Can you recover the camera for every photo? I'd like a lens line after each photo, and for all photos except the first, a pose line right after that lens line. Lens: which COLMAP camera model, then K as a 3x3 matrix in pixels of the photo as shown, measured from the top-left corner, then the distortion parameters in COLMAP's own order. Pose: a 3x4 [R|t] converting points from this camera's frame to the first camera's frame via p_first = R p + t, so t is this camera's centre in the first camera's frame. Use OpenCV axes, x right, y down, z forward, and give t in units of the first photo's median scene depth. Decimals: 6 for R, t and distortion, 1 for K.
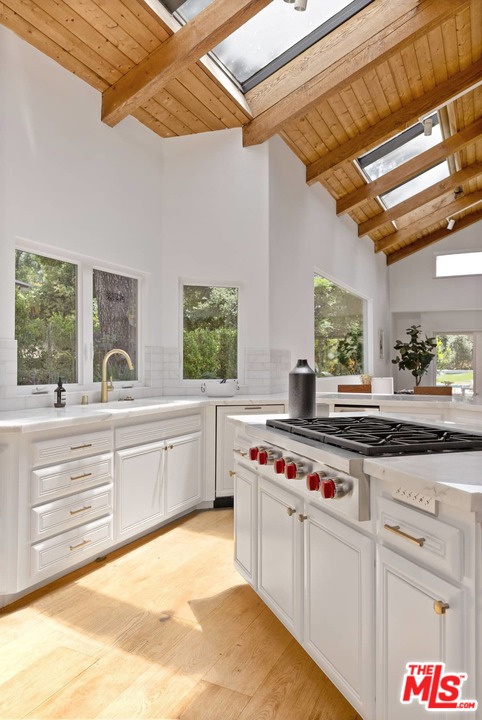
lens RADIAL K [[505.2, 0, 239.9], [0, 505.2, 358.1], [0, 0, 1]] dist [-0.012463, 0.009865]
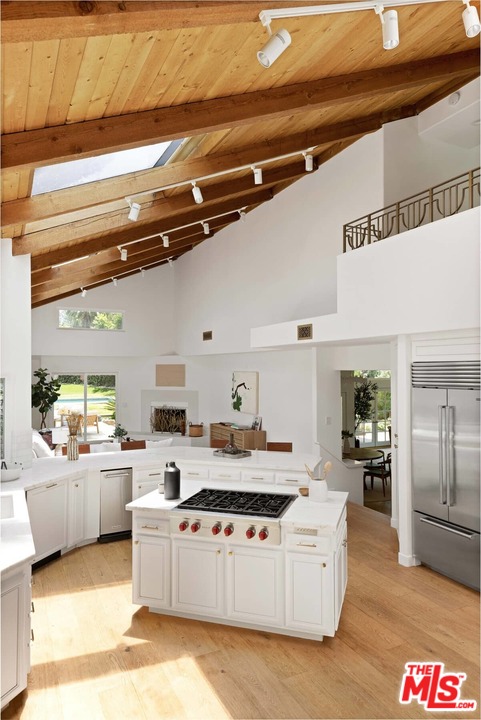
lens RADIAL K [[478.1, 0, 242.2], [0, 478.1, 360.0], [0, 0, 1]] dist [0.005855, -0.001441]
pose [[0.616312, 0.018370, 0.787288, -0.240728], [-0.014208, 0.999825, -0.012206, -0.078781], [-0.787374, -0.003663, 0.616465, -0.043374]]
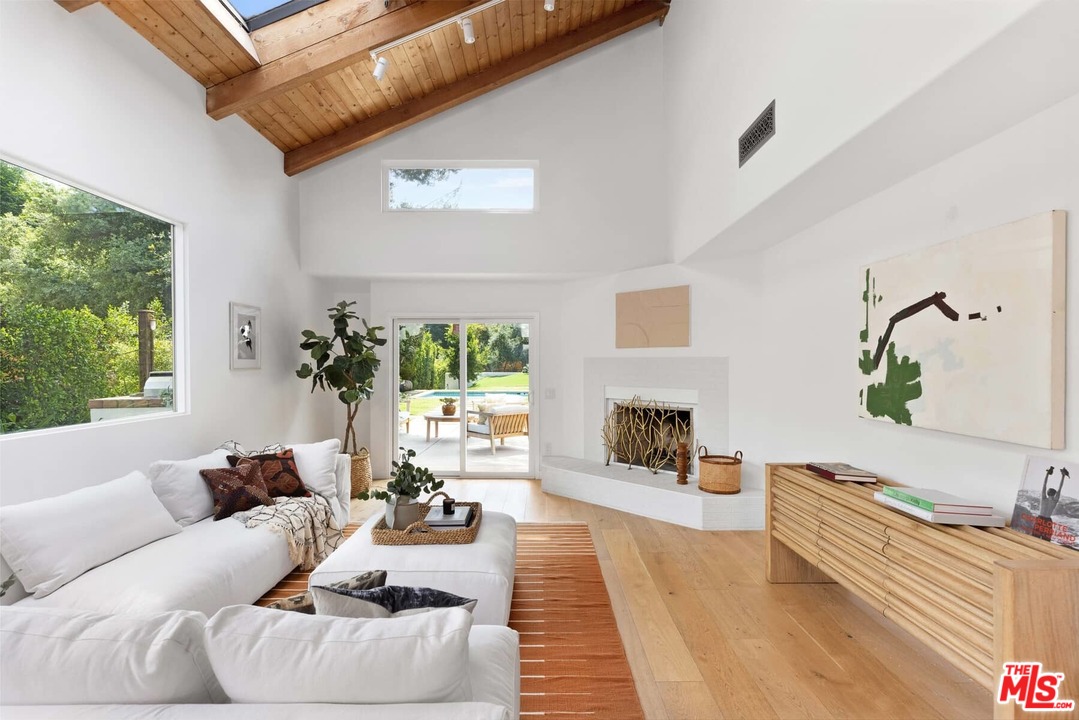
lens RADIAL K [[541.3, 0, 536.4], [0, 541.3, 354.8], [0, 0, 1]] dist [0.011461, 0.000861]
pose [[0.902371, 0.012258, 0.430786, 0.289491], [-0.011499, 0.999924, -0.004366, -0.011831], [-0.430806, -0.001014, 0.902444, 0.433870]]
